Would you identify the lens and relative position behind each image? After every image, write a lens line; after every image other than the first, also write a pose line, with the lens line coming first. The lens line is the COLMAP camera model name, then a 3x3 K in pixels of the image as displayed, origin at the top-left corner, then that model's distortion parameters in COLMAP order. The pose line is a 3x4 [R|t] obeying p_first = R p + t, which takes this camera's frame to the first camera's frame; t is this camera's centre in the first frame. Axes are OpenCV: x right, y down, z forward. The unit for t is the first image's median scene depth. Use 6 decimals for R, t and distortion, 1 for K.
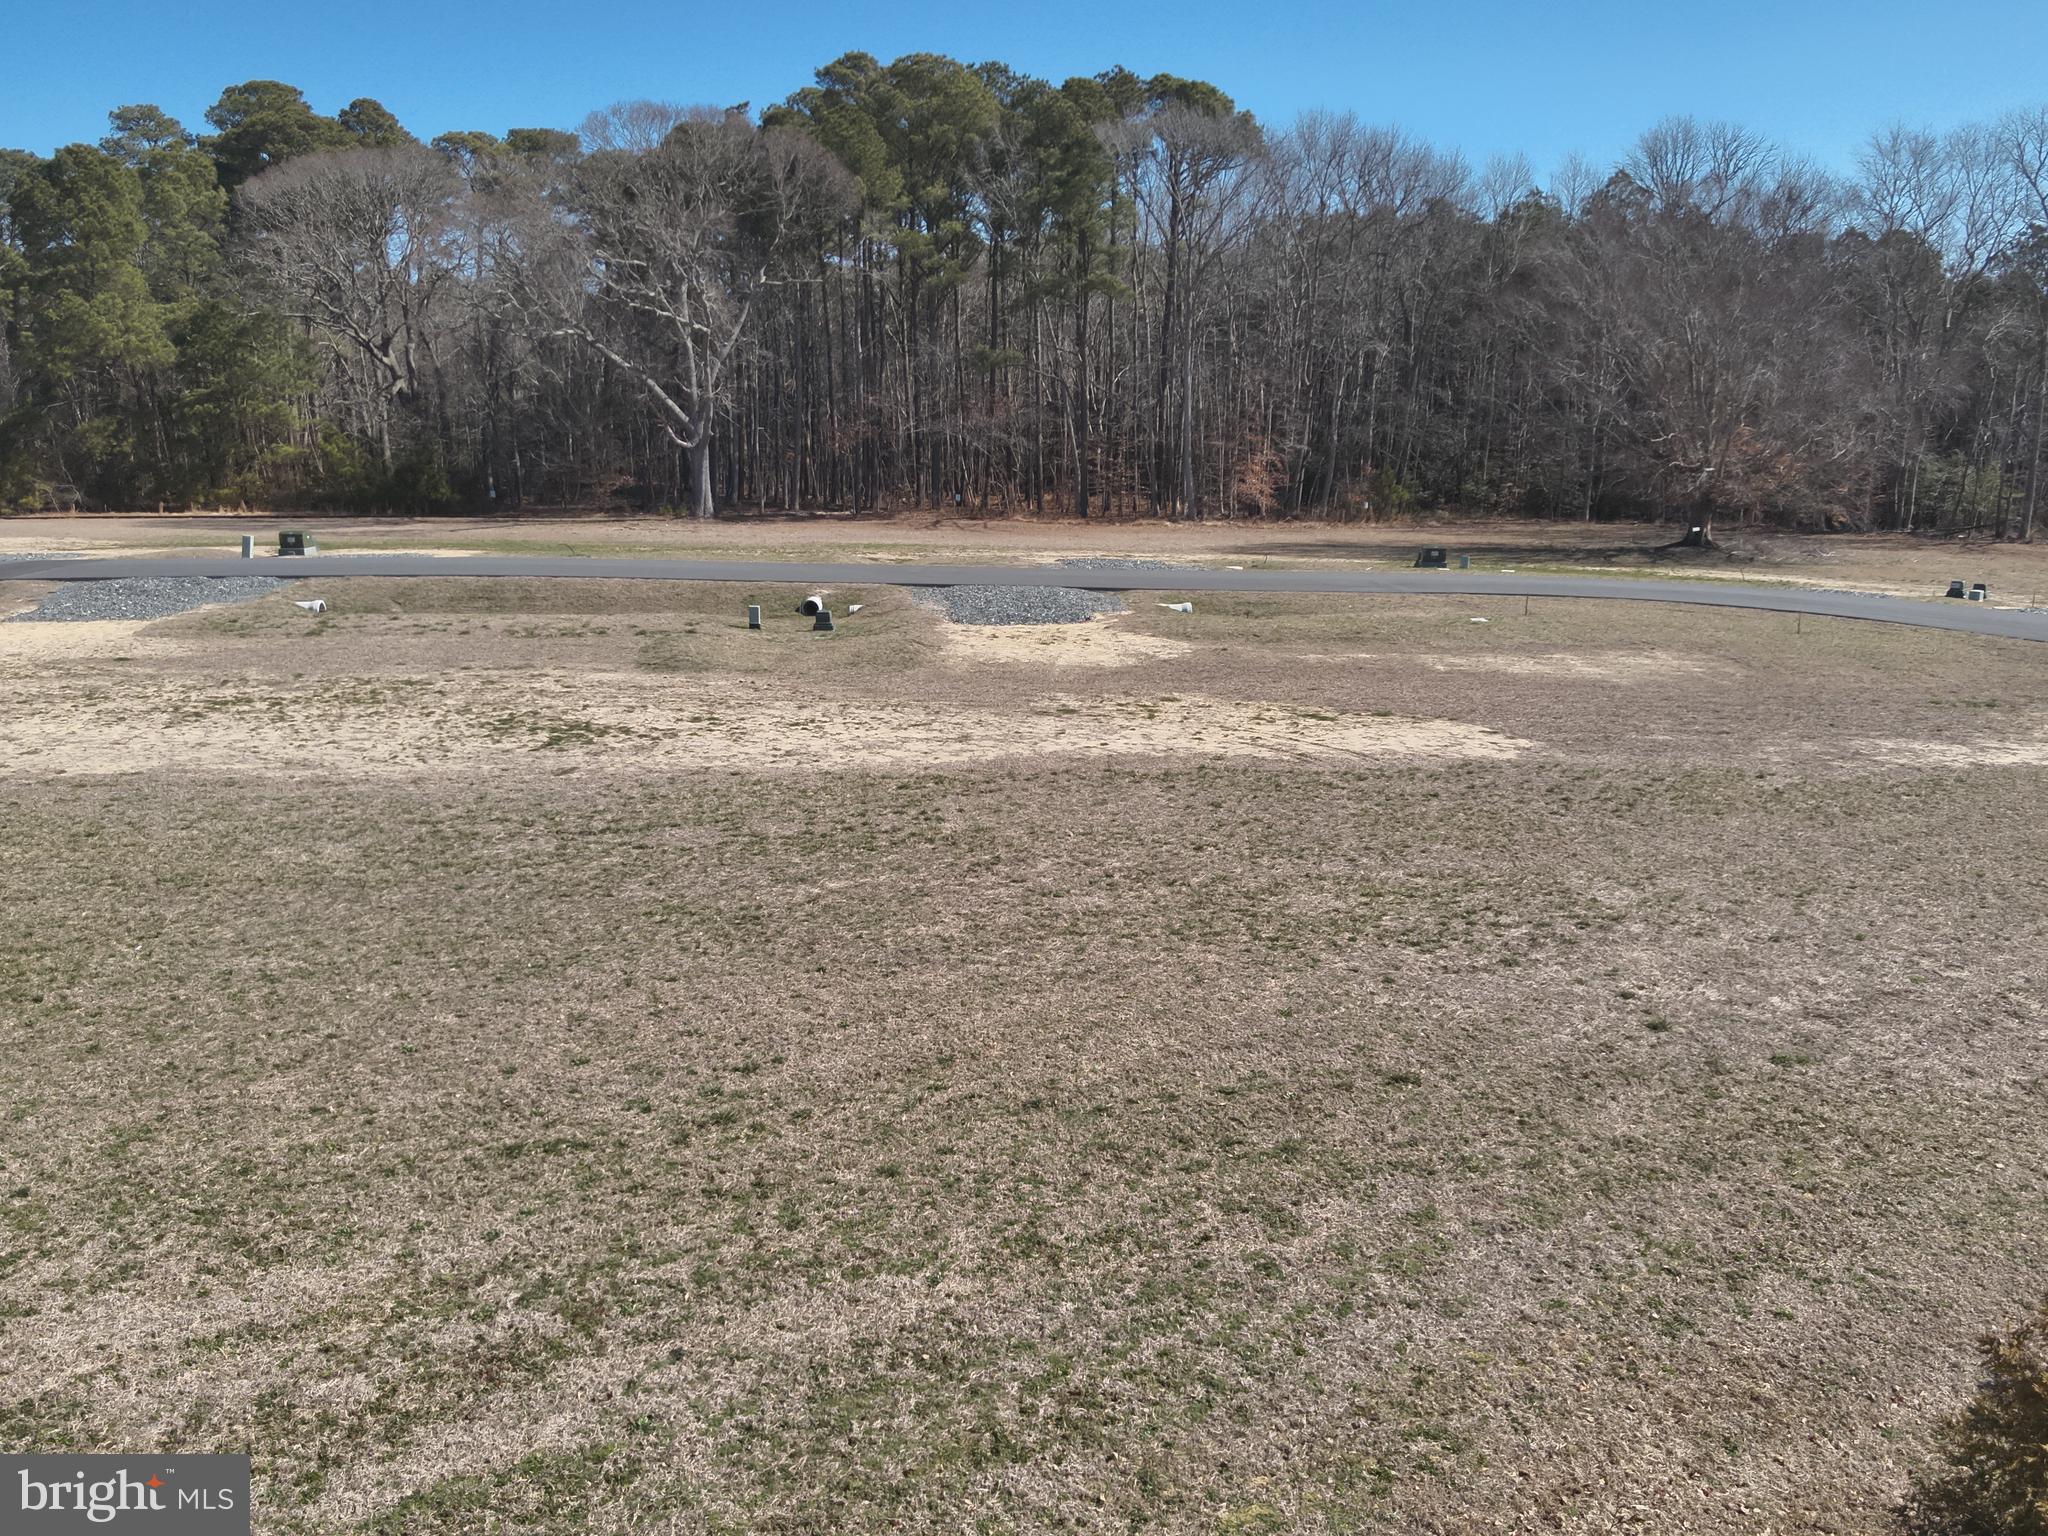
lens RADIAL K [[1583.0, 0, 1037.5], [0, 1583.0, 796.0], [0, 0, 1]] dist [0.150240, -0.292684]
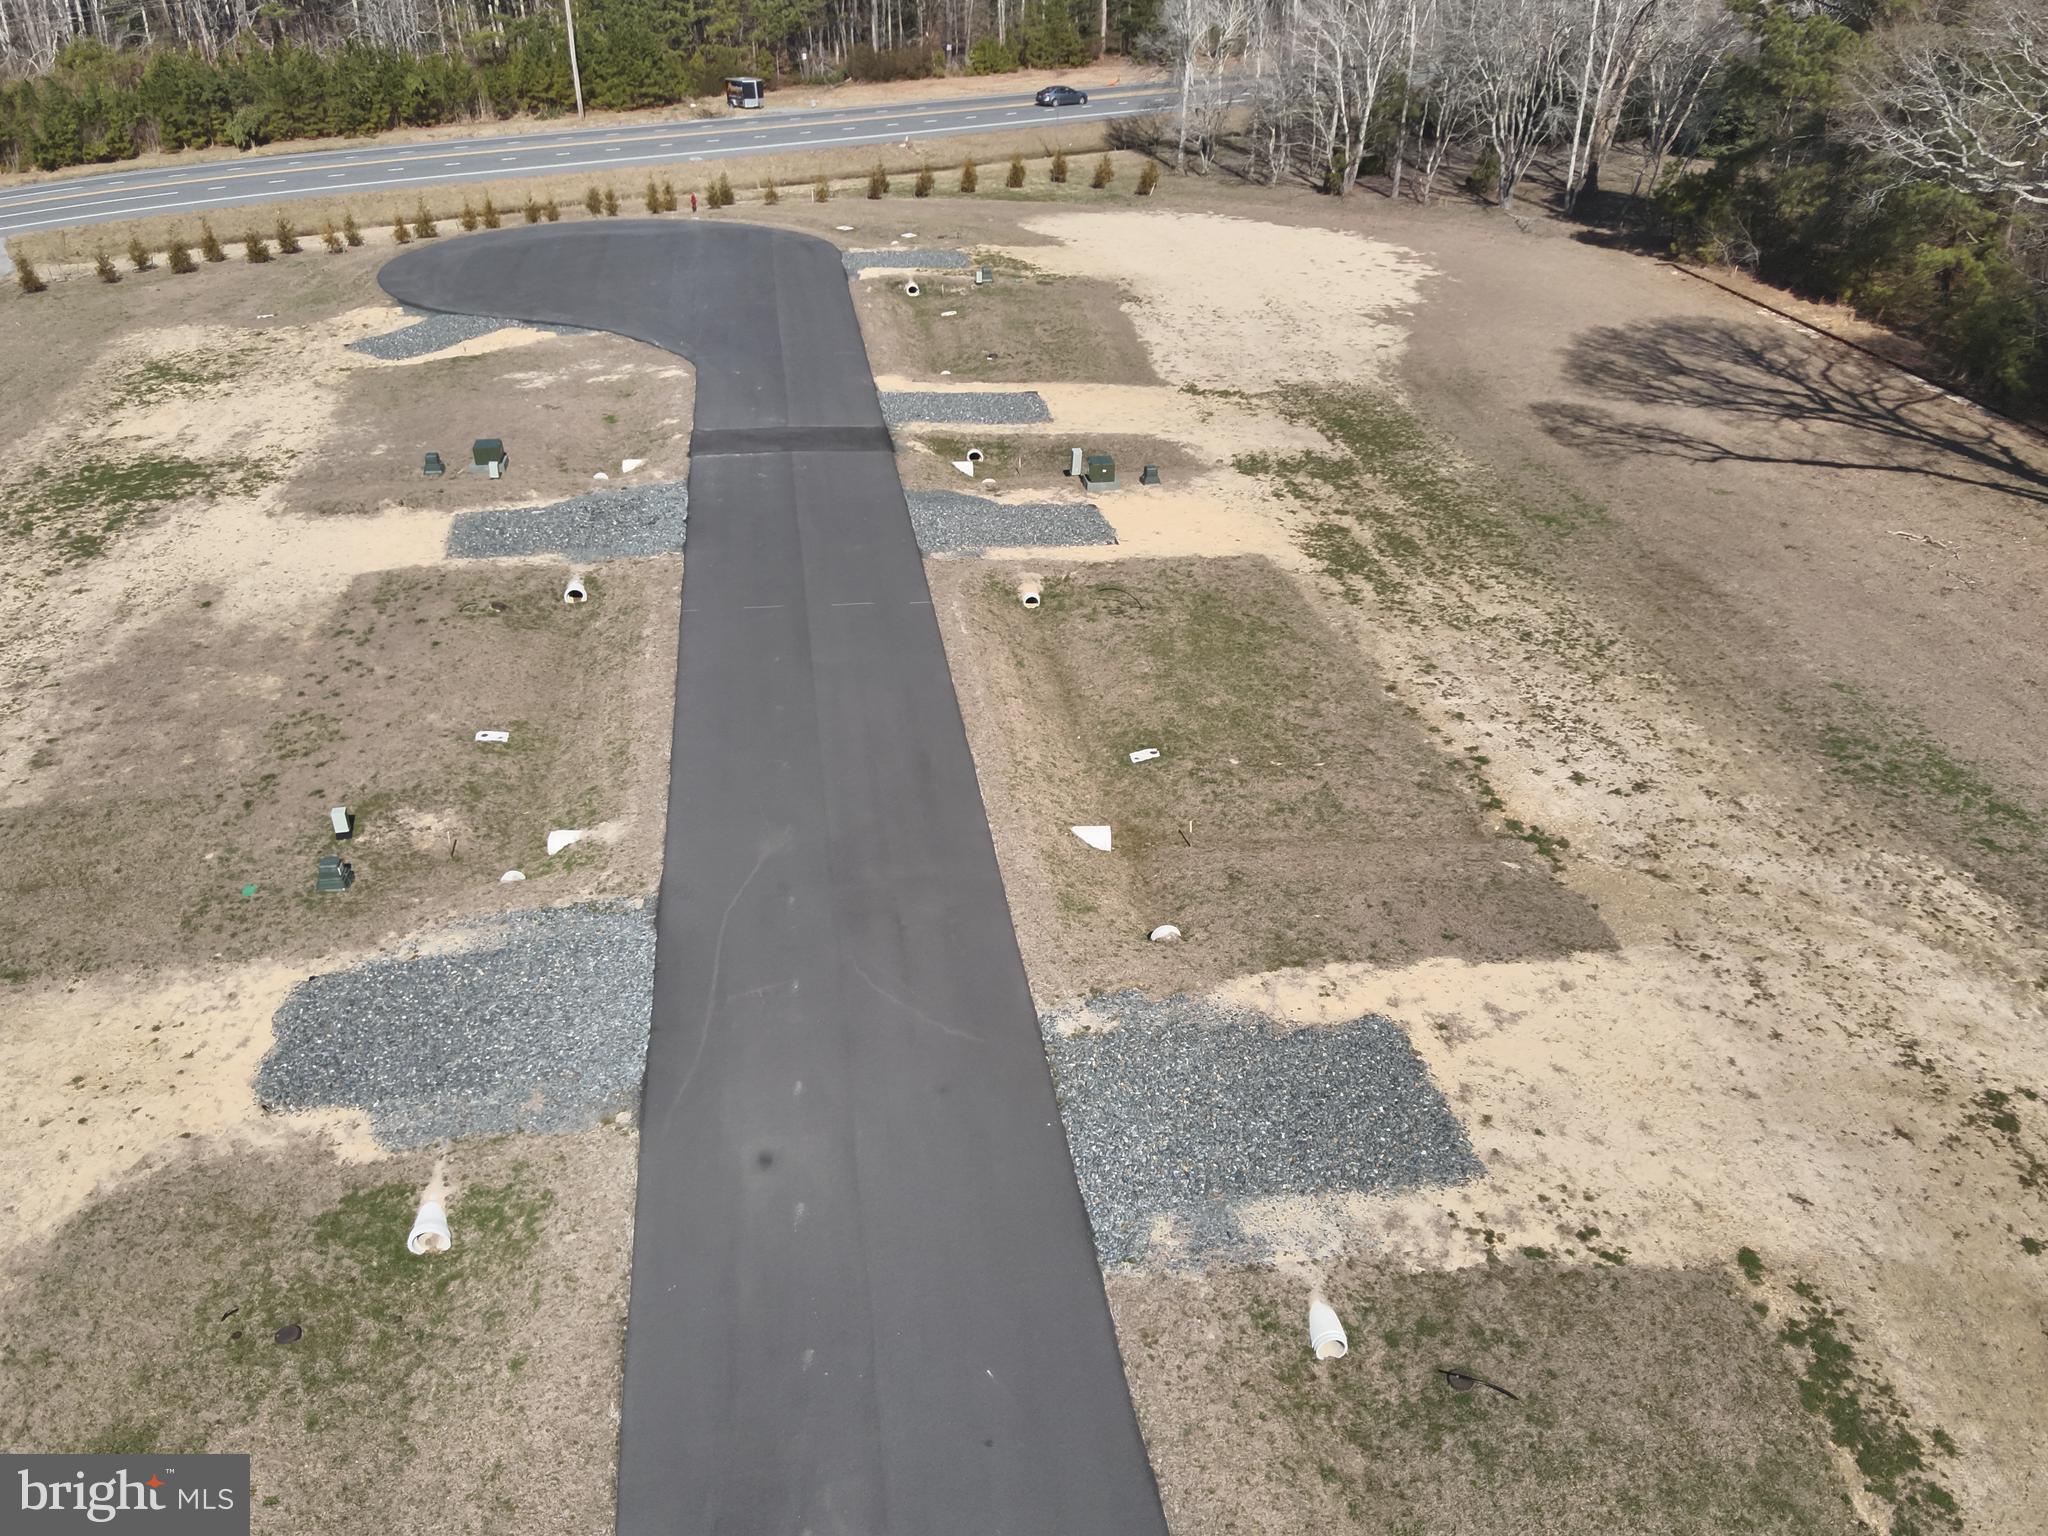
lens RADIAL K [[1574.3, 0, 1040.9], [0, 1574.3, 779.0], [0, 0, 1]] dist [0.159594, -0.295166]
pose [[0.094653, 0.492444, -0.865182, 1.461970], [-0.228251, 0.856667, 0.462627, -1.584331], [0.968990, 0.153689, 0.193487, 3.204806]]
